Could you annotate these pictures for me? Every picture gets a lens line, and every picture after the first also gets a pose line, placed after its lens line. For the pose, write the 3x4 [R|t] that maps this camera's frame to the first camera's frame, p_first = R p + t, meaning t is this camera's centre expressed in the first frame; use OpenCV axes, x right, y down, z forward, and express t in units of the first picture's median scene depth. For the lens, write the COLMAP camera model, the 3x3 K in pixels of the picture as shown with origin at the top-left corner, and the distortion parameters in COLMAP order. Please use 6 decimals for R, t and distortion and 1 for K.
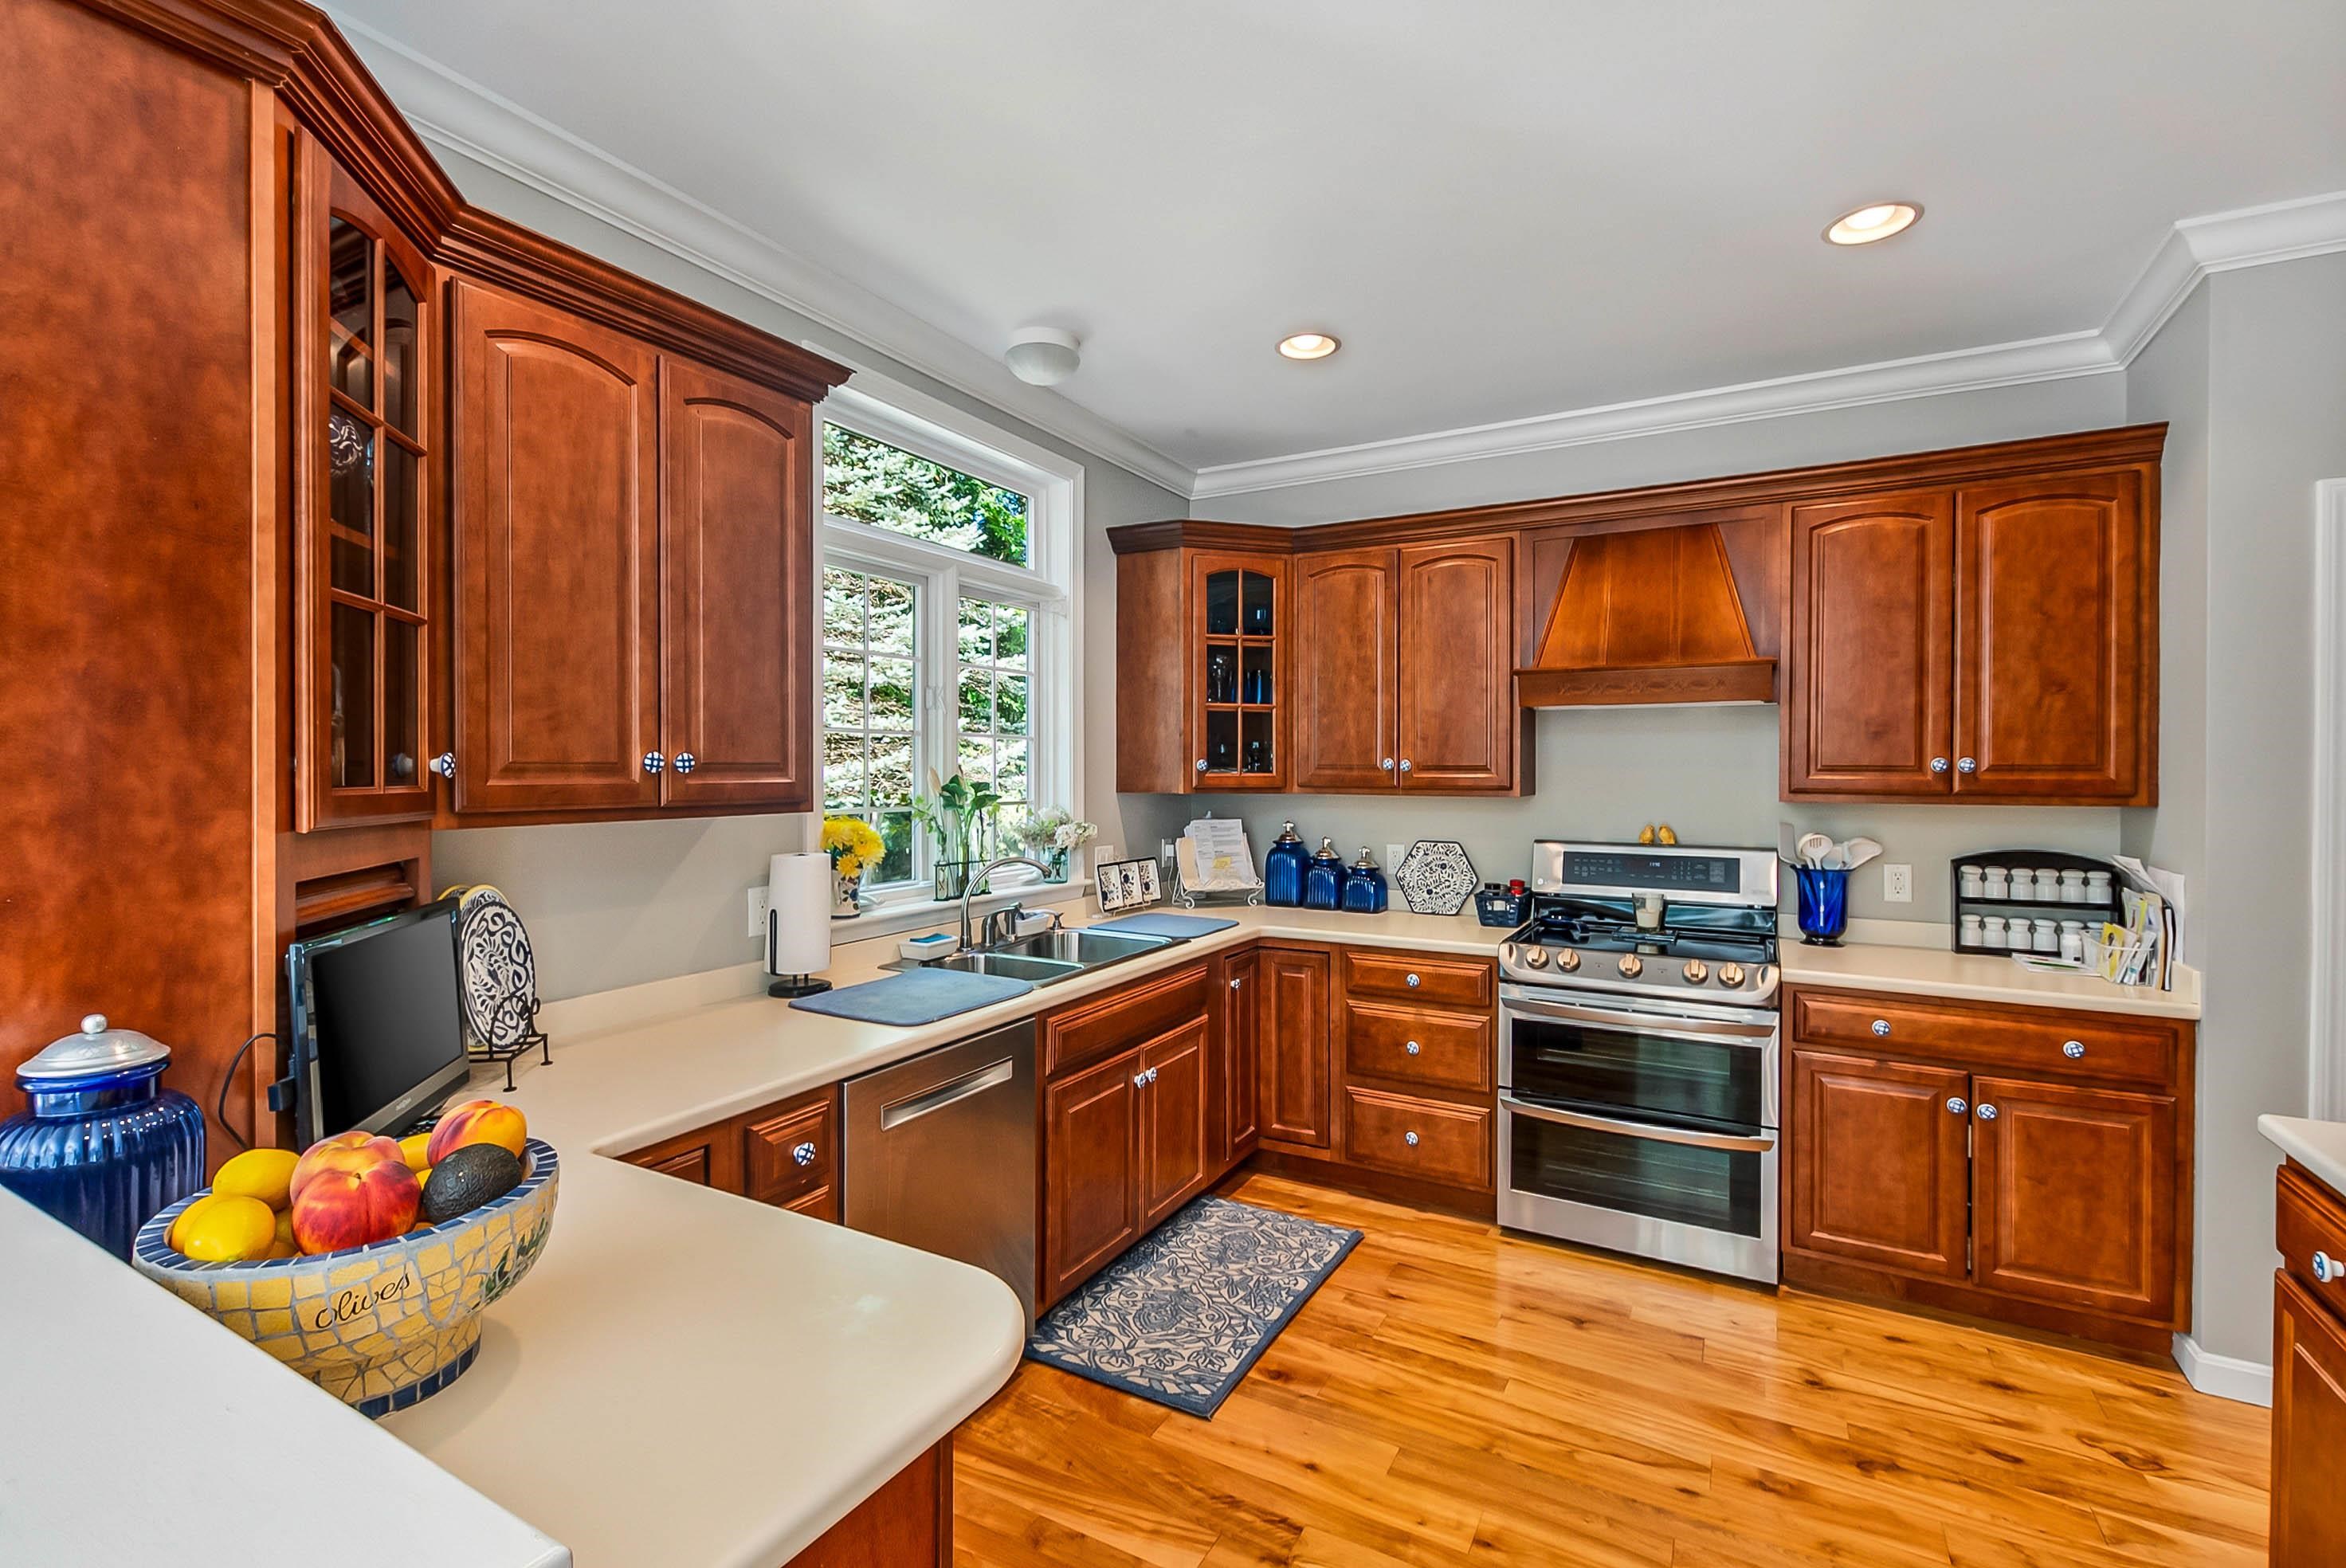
lens RADIAL K [[1036.7, 0, 1174.8], [0, 1036.7, 770.8], [0, 0, 1]] dist [-0.001898, -0.000694]
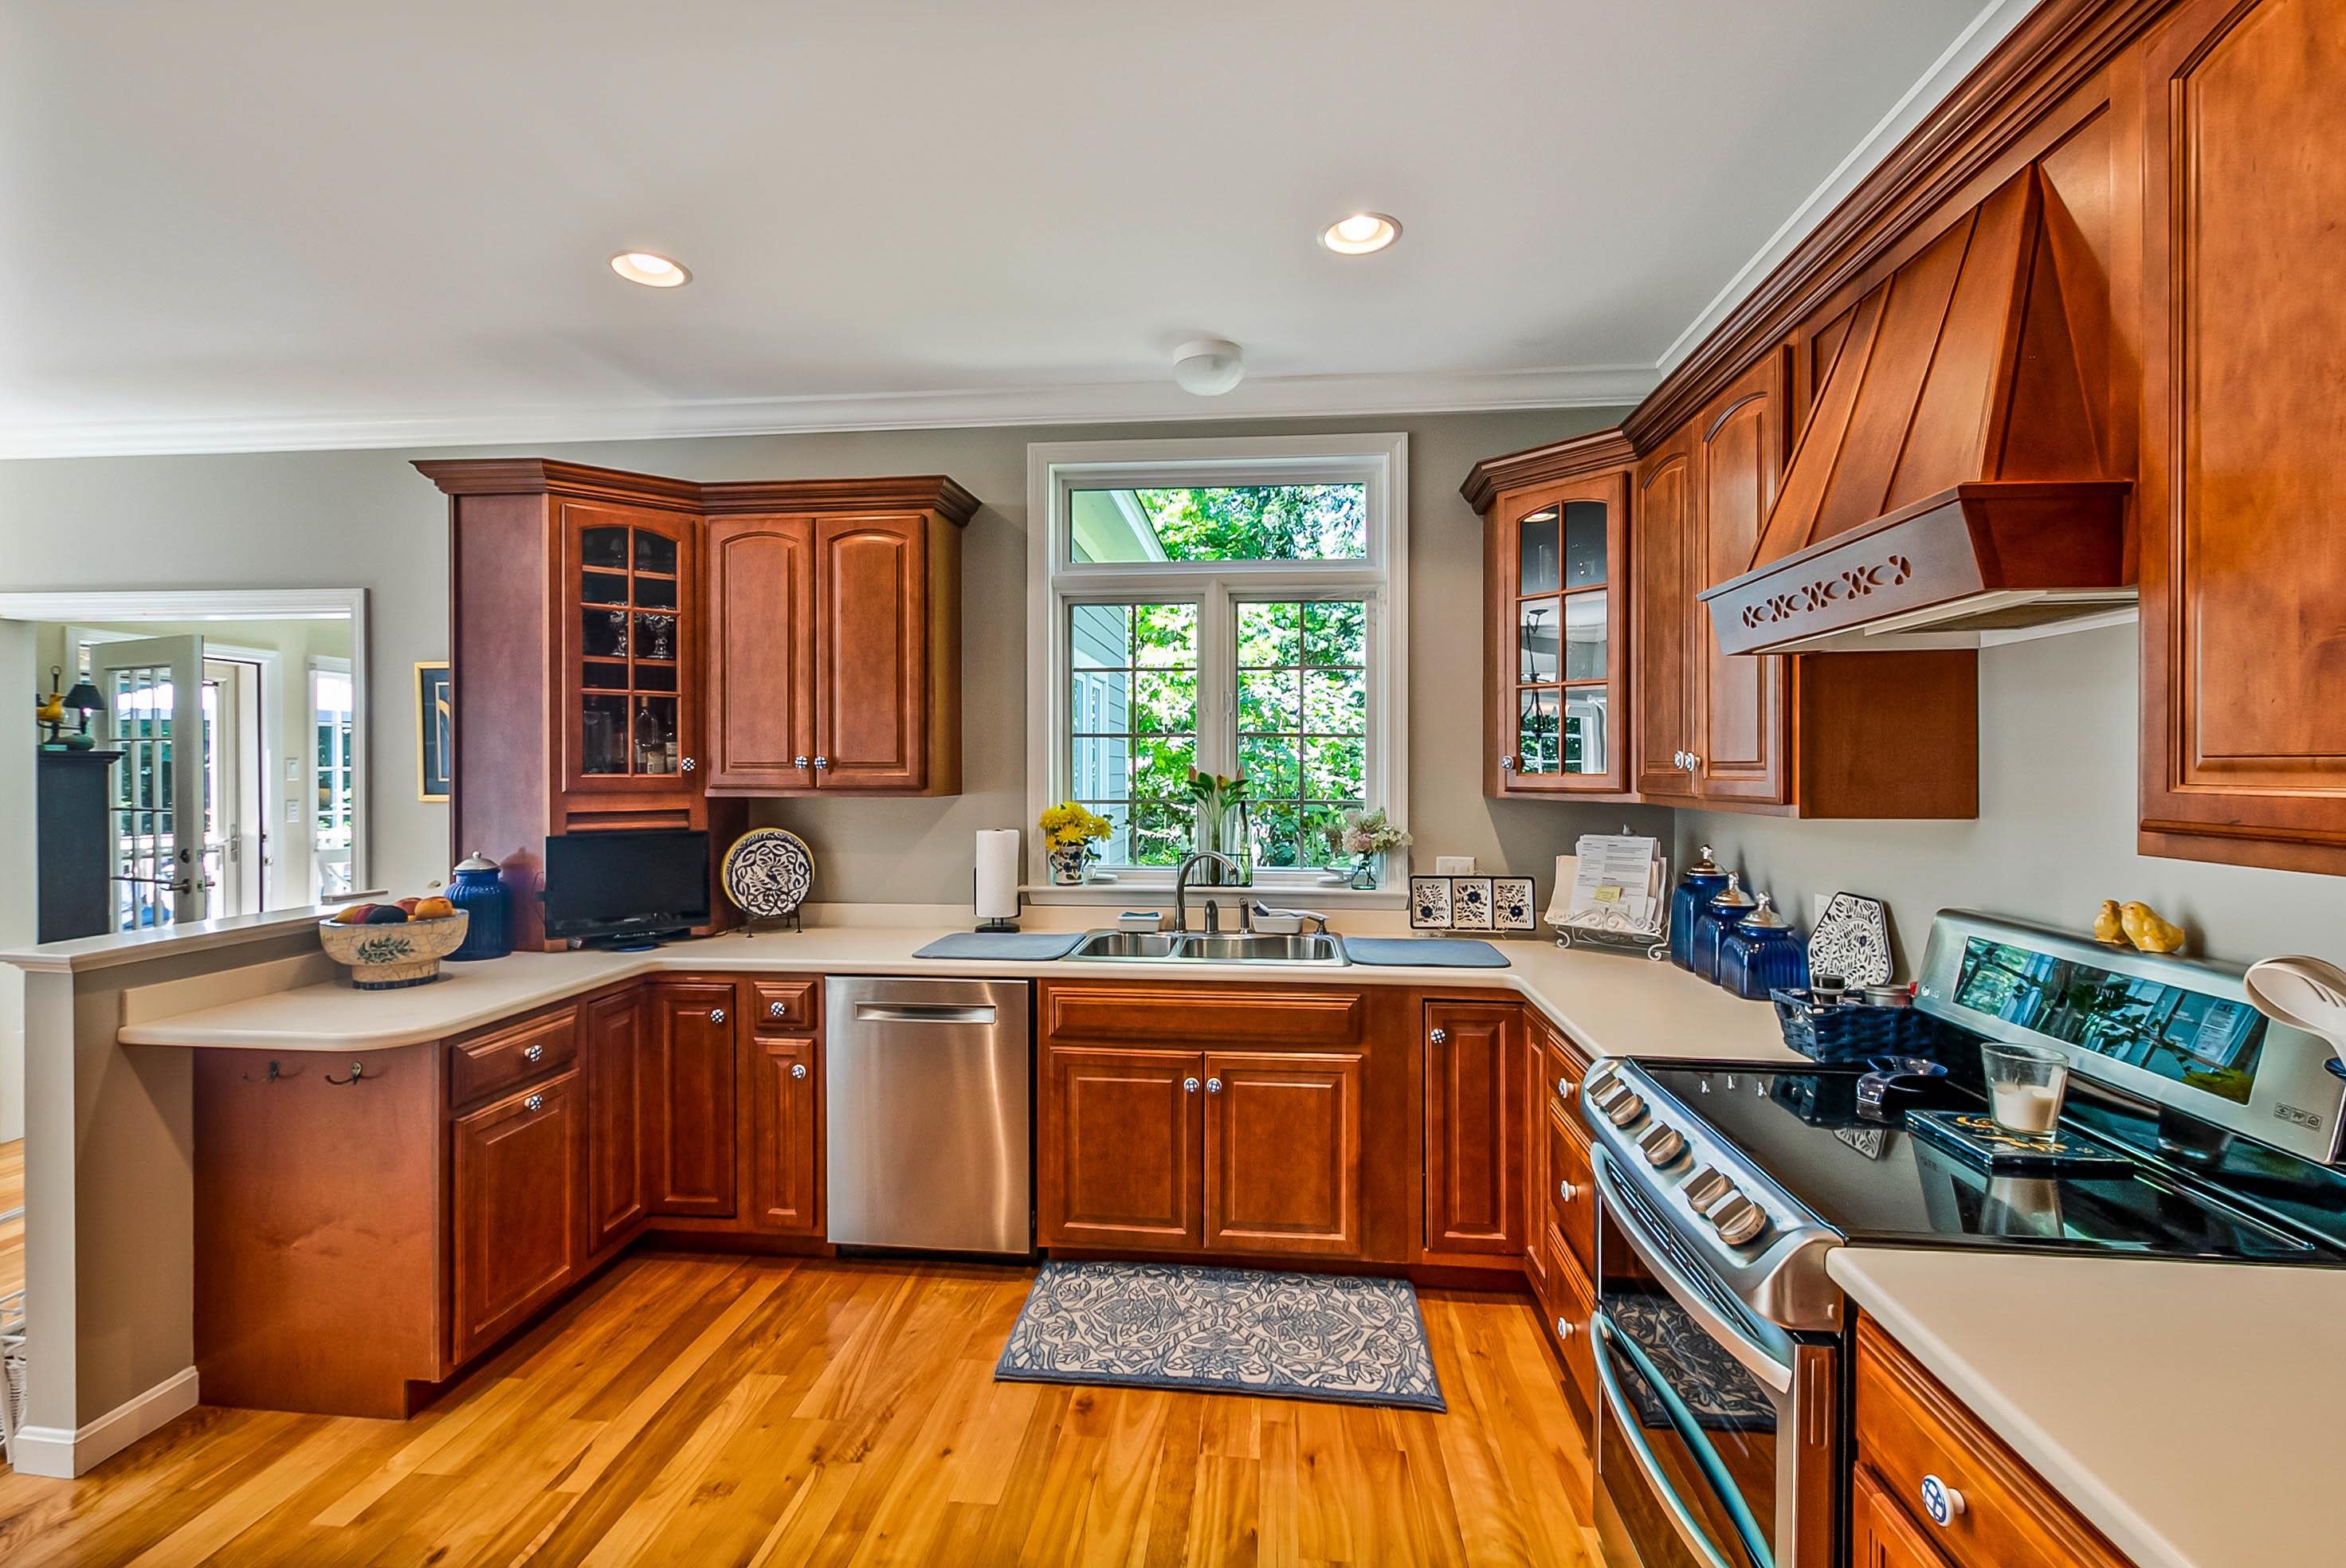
lens RADIAL K [[1036.7, 0, 1174.8], [0, 1036.7, 770.8], [0, 0, 1]] dist [-0.001898, -0.000694]
pose [[0.392376, 0.002771, -0.919801, 0.875250], [-0.003243, 0.999993, 0.001629, 0.000571], [0.919799, 0.002344, 0.392382, 0.611918]]
